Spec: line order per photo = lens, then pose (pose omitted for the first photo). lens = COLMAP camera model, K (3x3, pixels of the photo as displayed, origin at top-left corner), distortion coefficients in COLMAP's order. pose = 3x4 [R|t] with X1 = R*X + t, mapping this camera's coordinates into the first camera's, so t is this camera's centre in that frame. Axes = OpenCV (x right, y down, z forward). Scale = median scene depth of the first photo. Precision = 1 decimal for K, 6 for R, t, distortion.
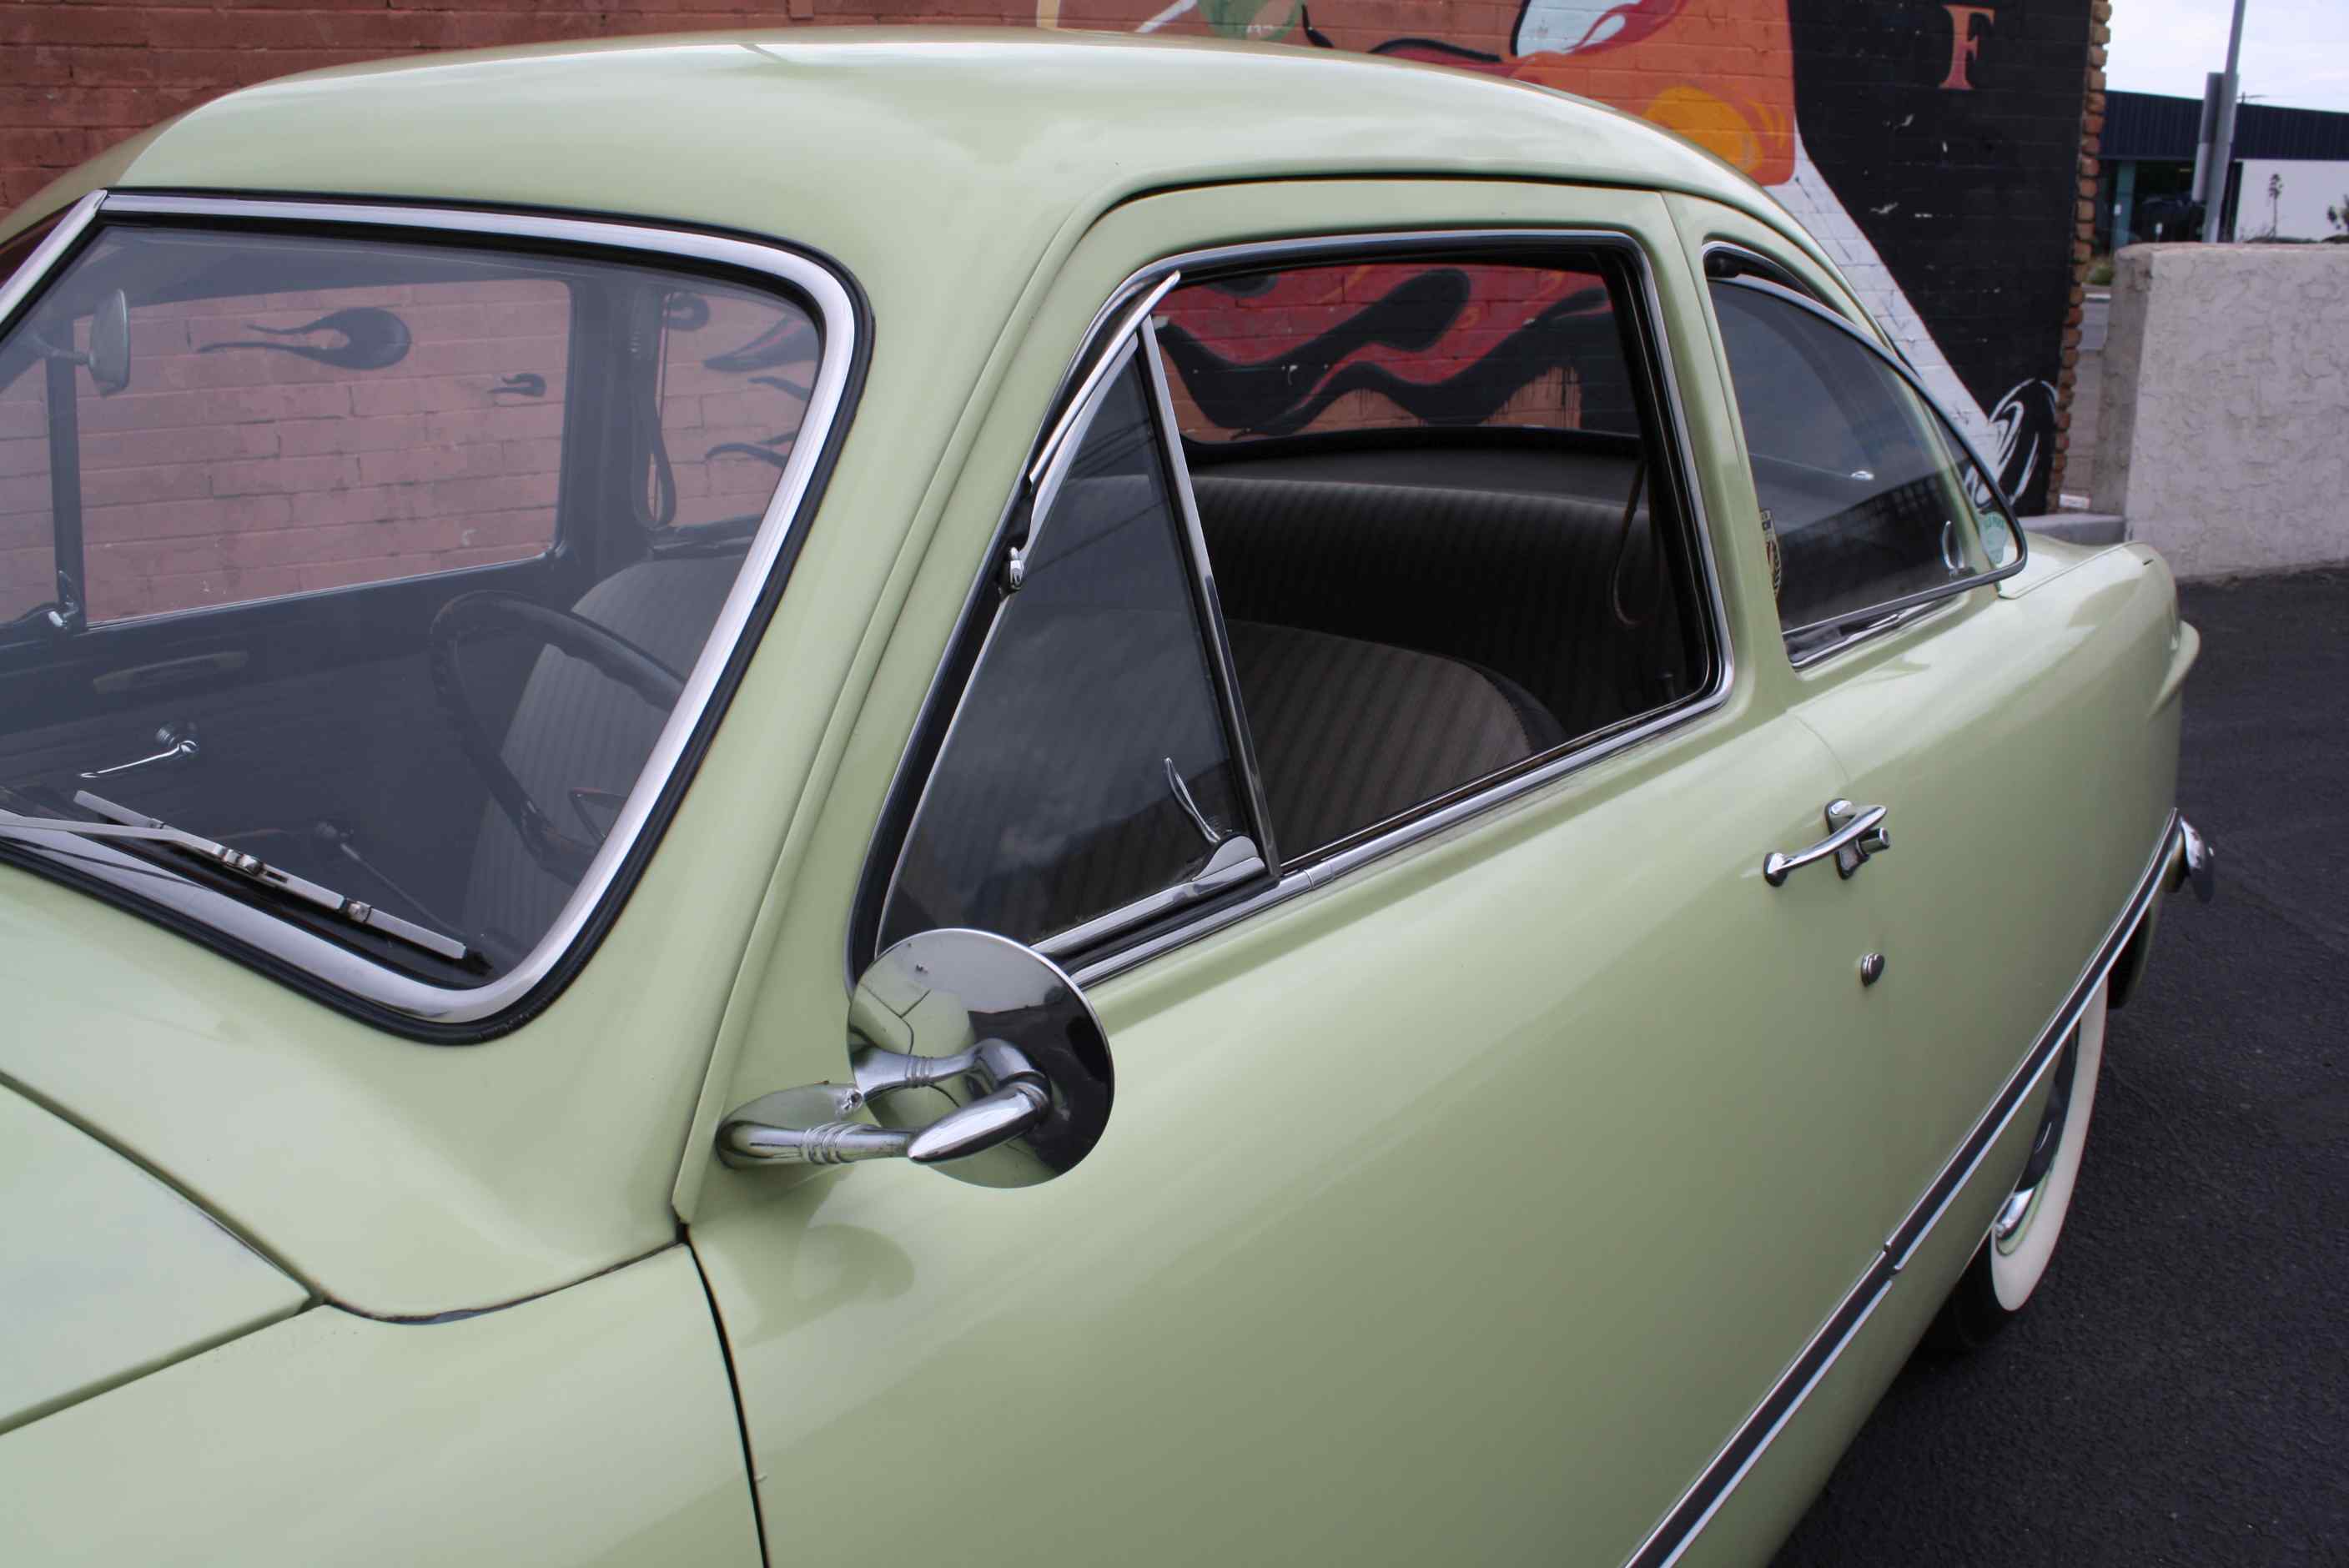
lens RADIAL K [[1988.9, 0, 1194.7], [0, 1988.9, 780.7], [0, 0, 1]] dist [-0.148751, 0.122244]
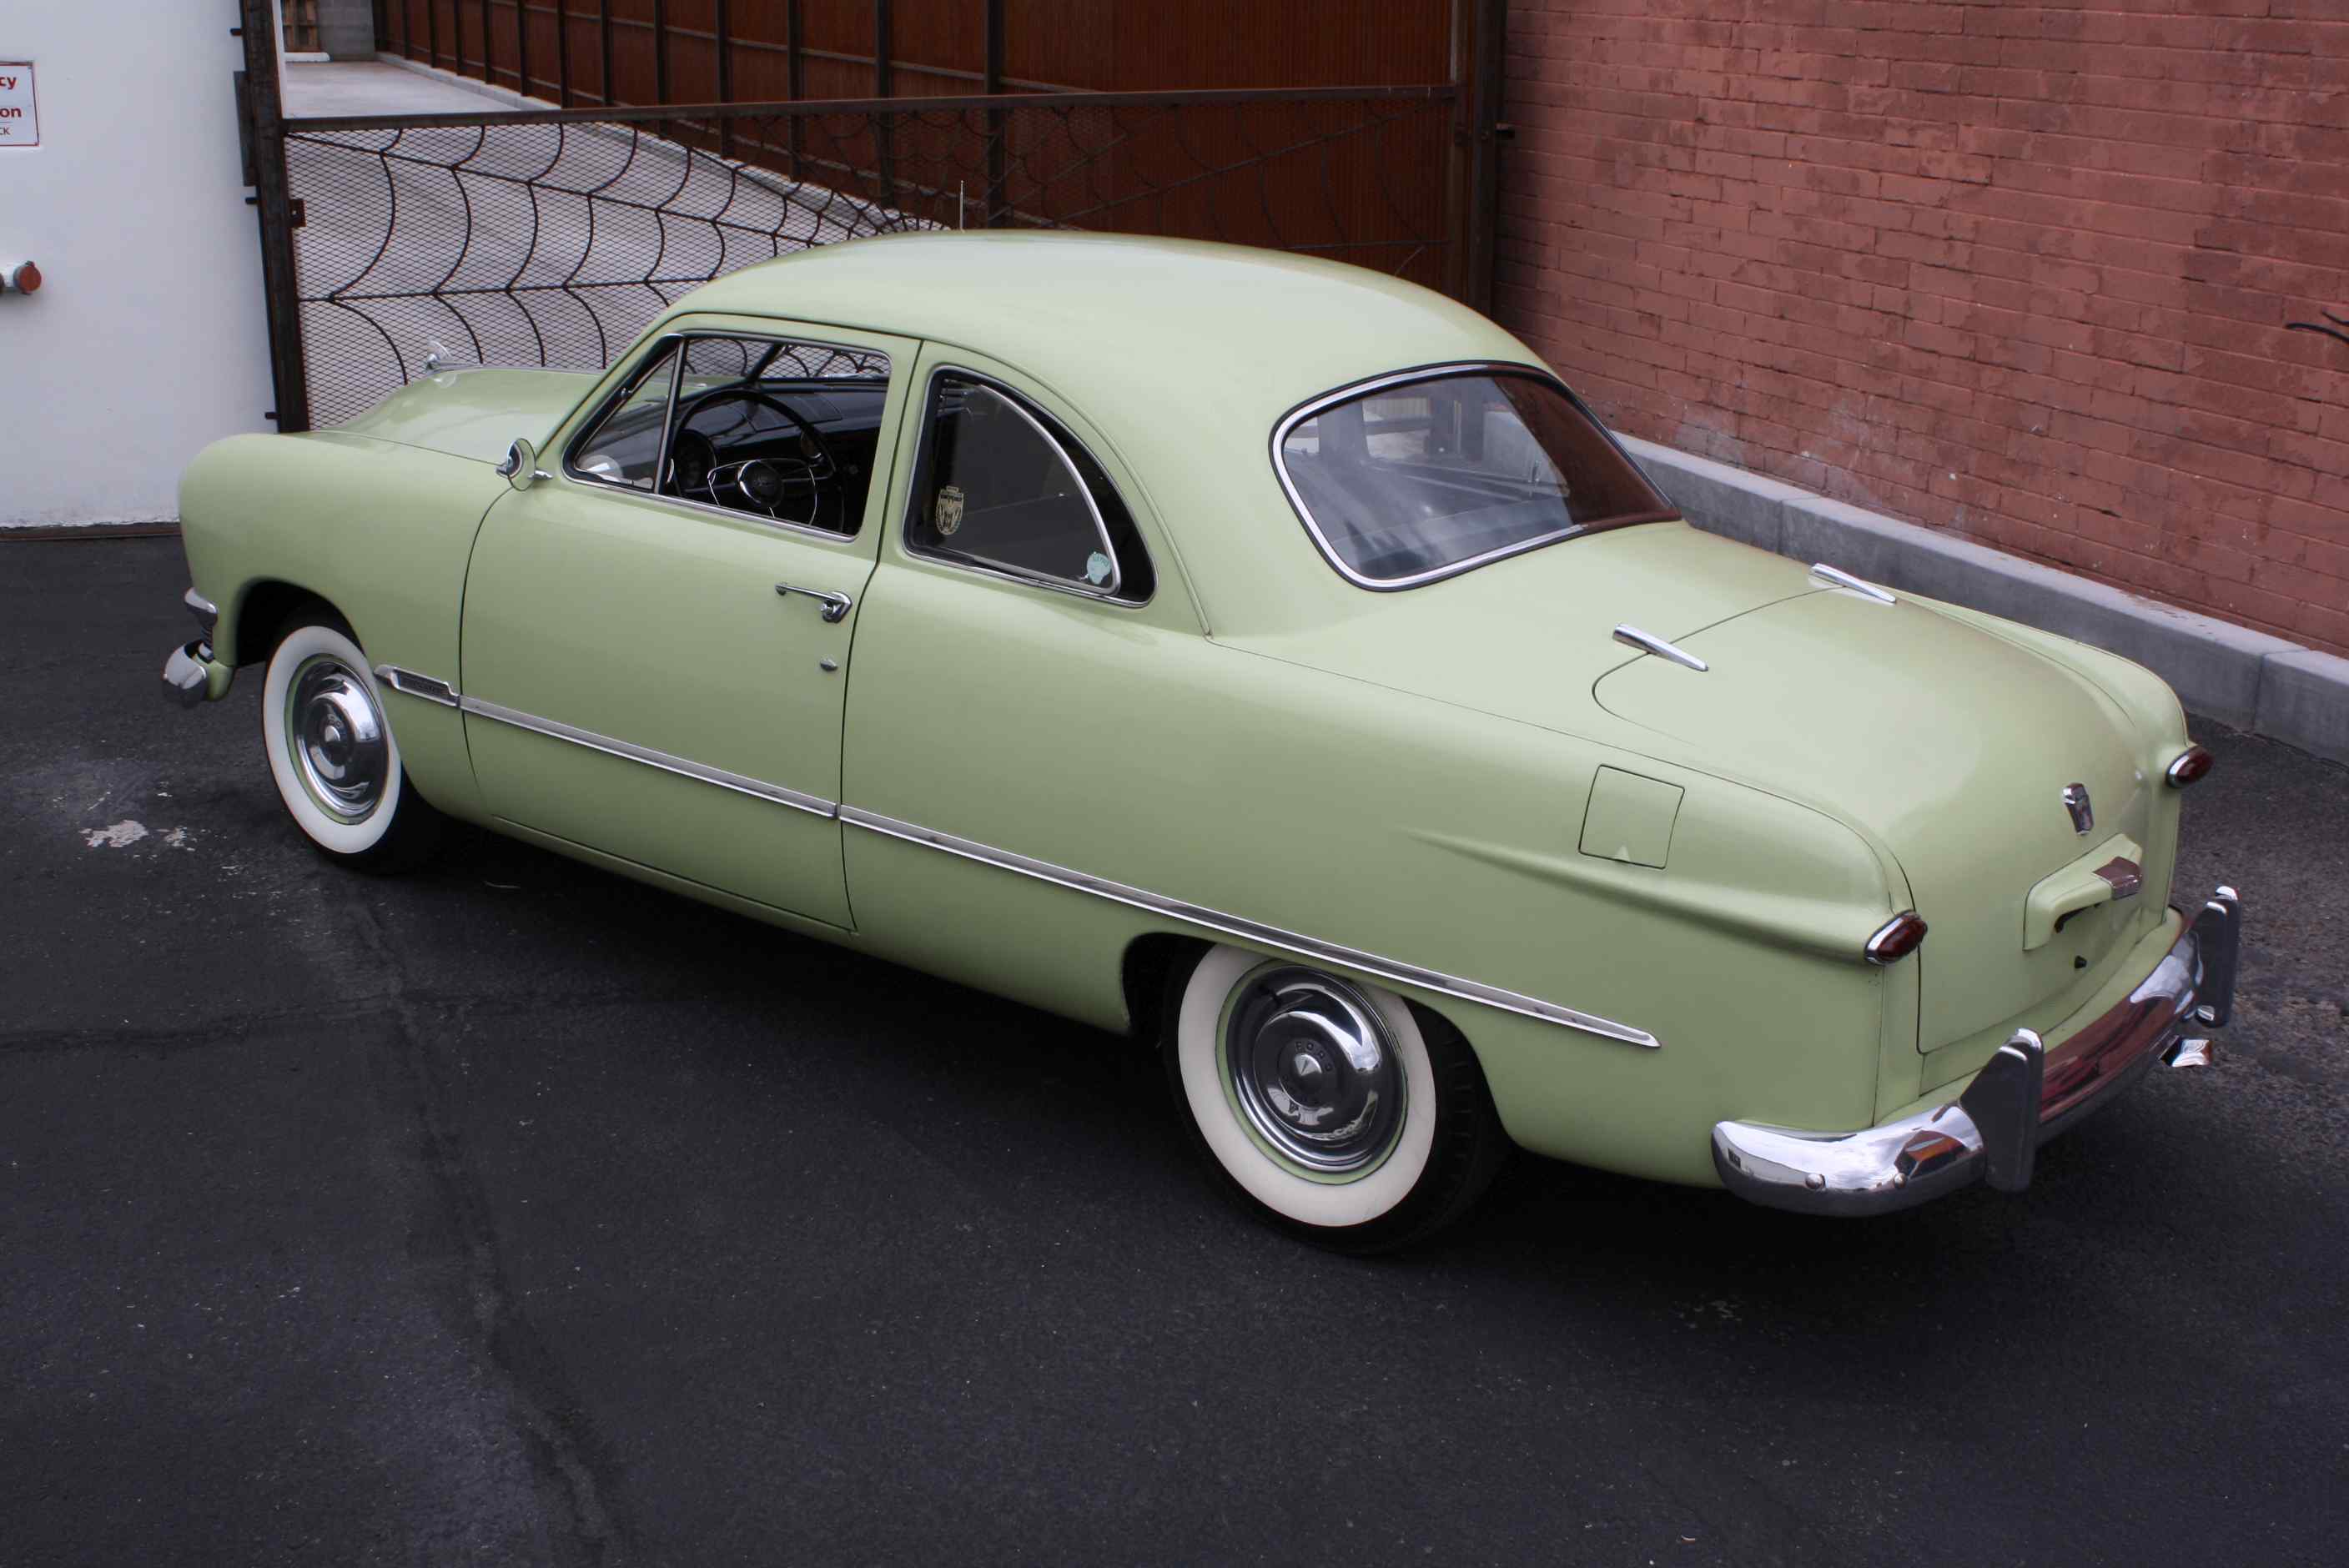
lens RADIAL K [[2698.0, 0, 1186.4], [0, 2698.0, 782.4], [0, 0, 1]] dist [-0.064391, 0.000000]
pose [[-0.019592, 0.307341, -0.951398, 0.758796], [-0.290242, 0.908853, 0.299574, -0.191484], [0.956753, 0.282005, 0.071397, 0.263960]]
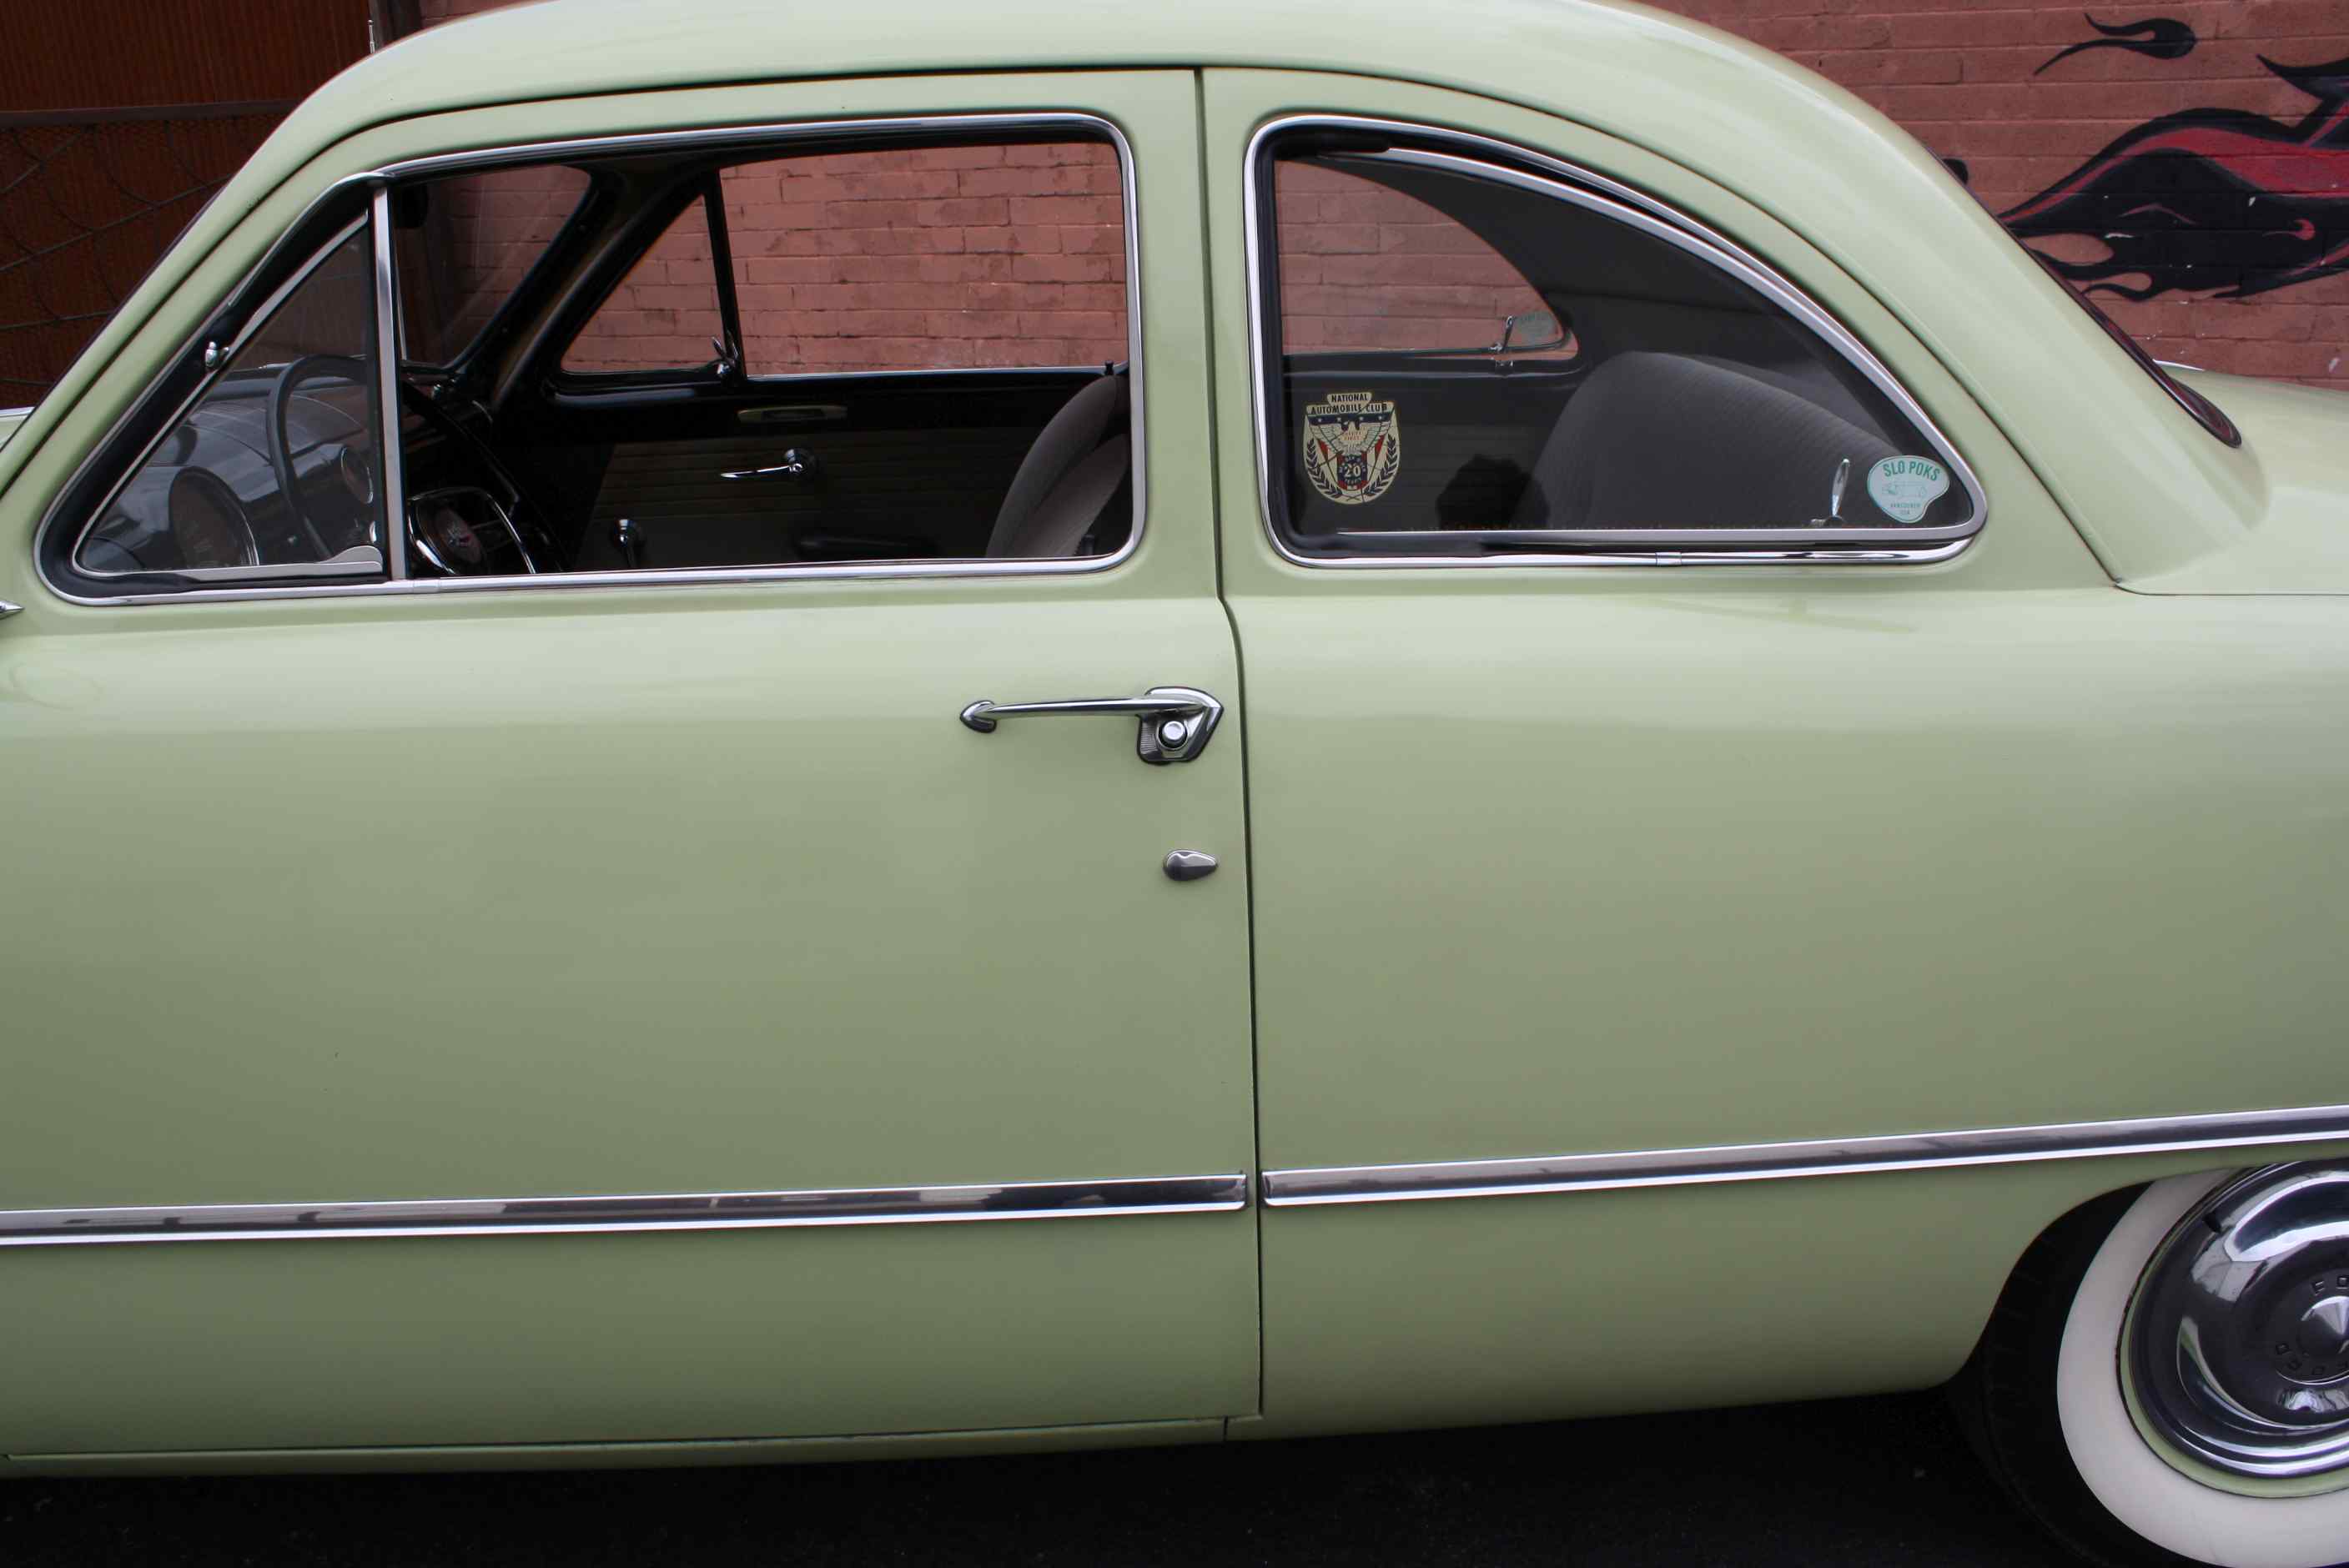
lens RADIAL K [[1988.9, 0, 1180.4], [0, 1988.9, 754.8], [0, 0, 1]] dist [-0.148751, 0.122244]
pose [[0.628528, 0.234682, -0.741537, 0.230541], [-0.188965, 0.970903, 0.147105, -0.022394], [0.754483, 0.047665, 0.654586, 0.073975]]
